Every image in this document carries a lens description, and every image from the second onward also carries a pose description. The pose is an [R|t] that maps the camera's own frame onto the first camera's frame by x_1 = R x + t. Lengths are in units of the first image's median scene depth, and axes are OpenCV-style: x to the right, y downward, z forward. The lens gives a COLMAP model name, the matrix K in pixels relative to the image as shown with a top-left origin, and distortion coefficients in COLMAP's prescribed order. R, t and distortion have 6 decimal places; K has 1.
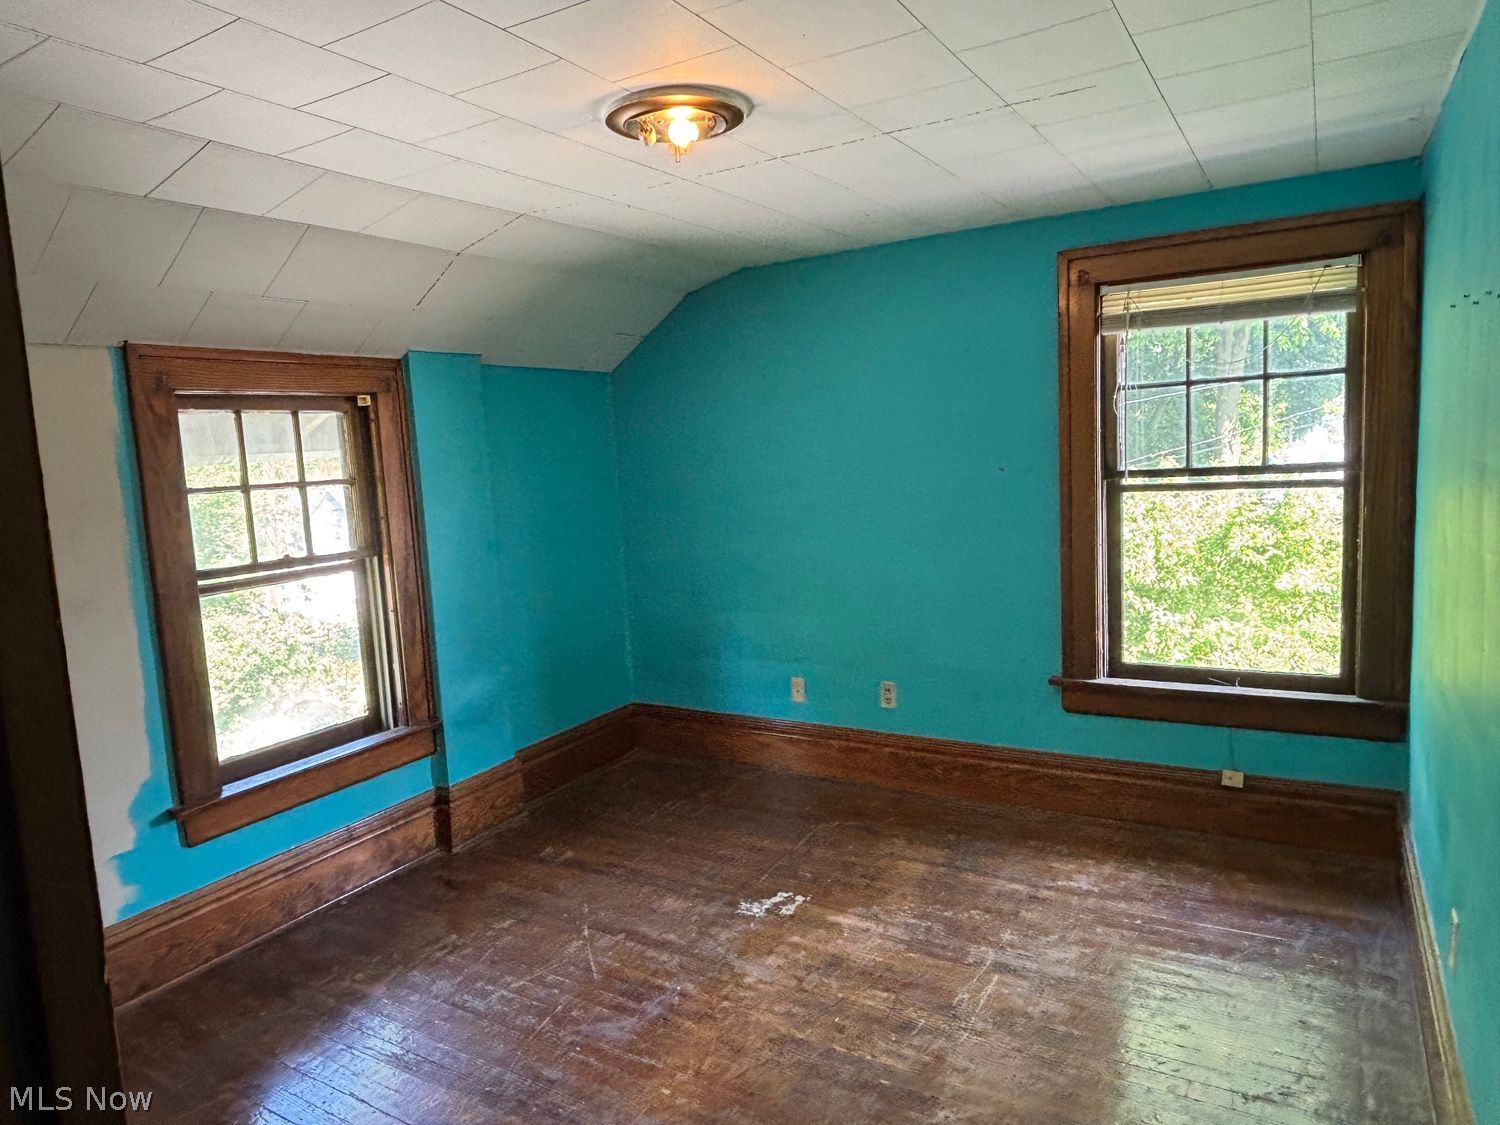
lens RADIAL K [[968.4, 0, 746.0], [0, 968.4, 563.5], [0, 0, 1]] dist [0.057330, -0.076767]
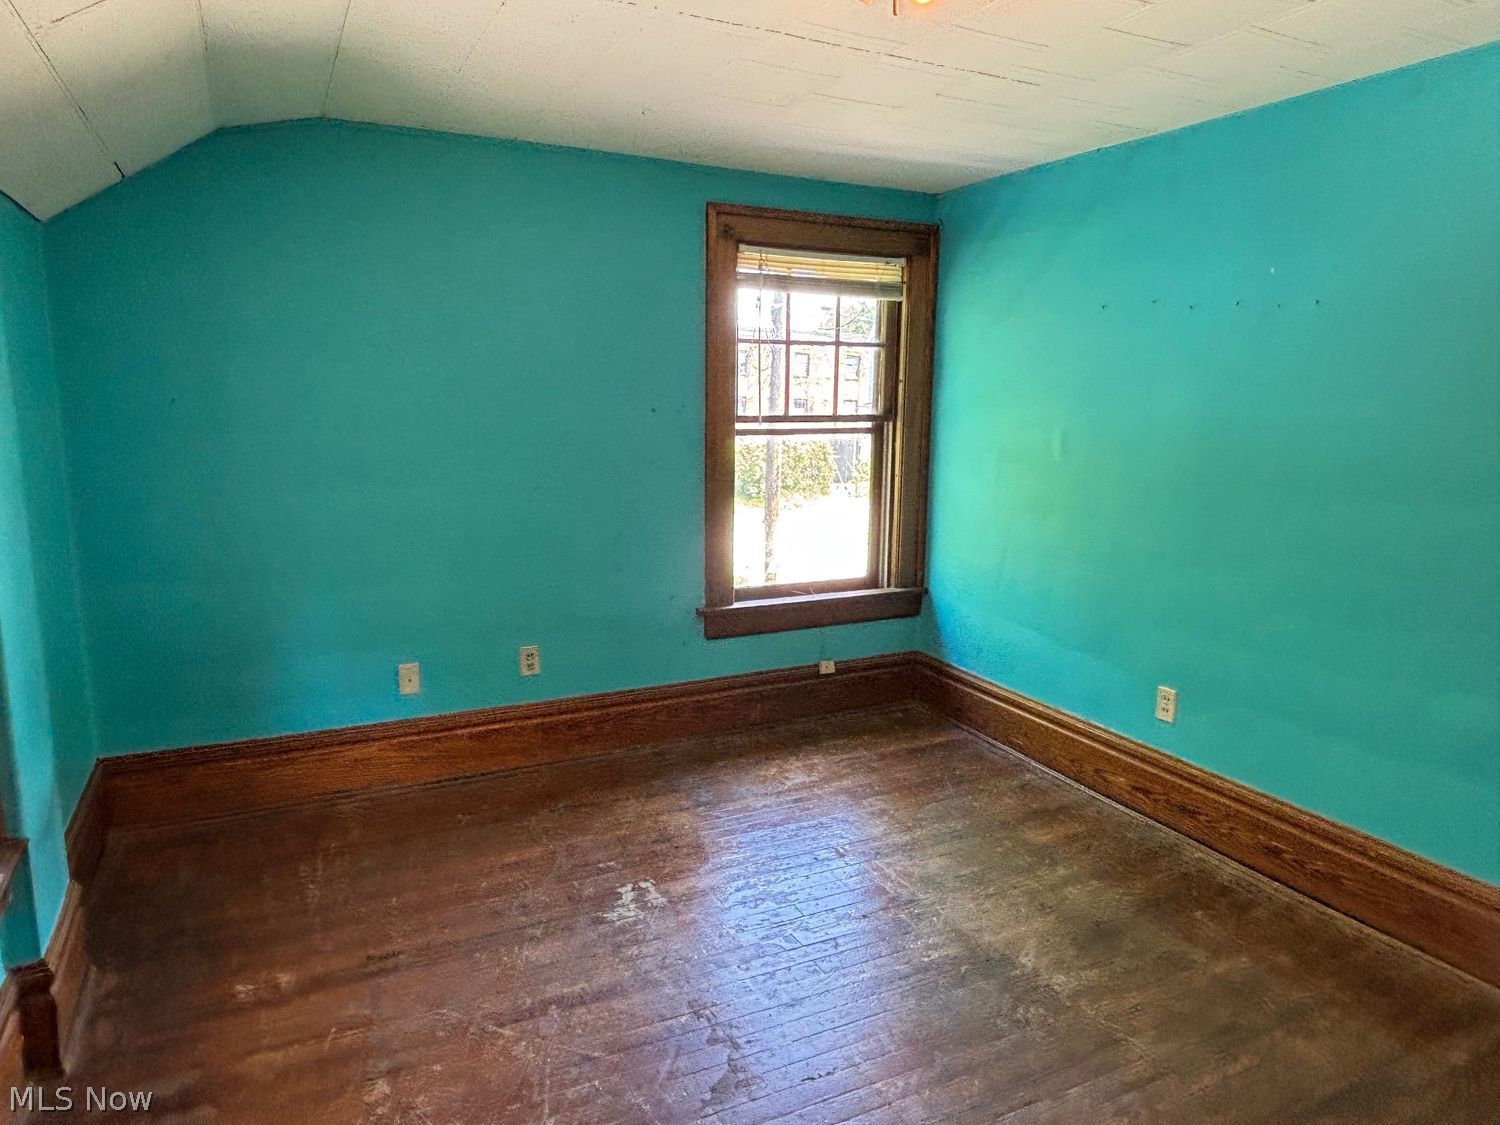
lens RADIAL K [[968.4, 0, 746.0], [0, 968.4, 563.5], [0, 0, 1]] dist [0.057330, -0.076767]
pose [[0.537070, -0.090596, 0.838658, -0.576160], [0.062347, 0.995760, 0.067640, -0.001327], [-0.841230, 0.015960, 0.540441, 0.413798]]
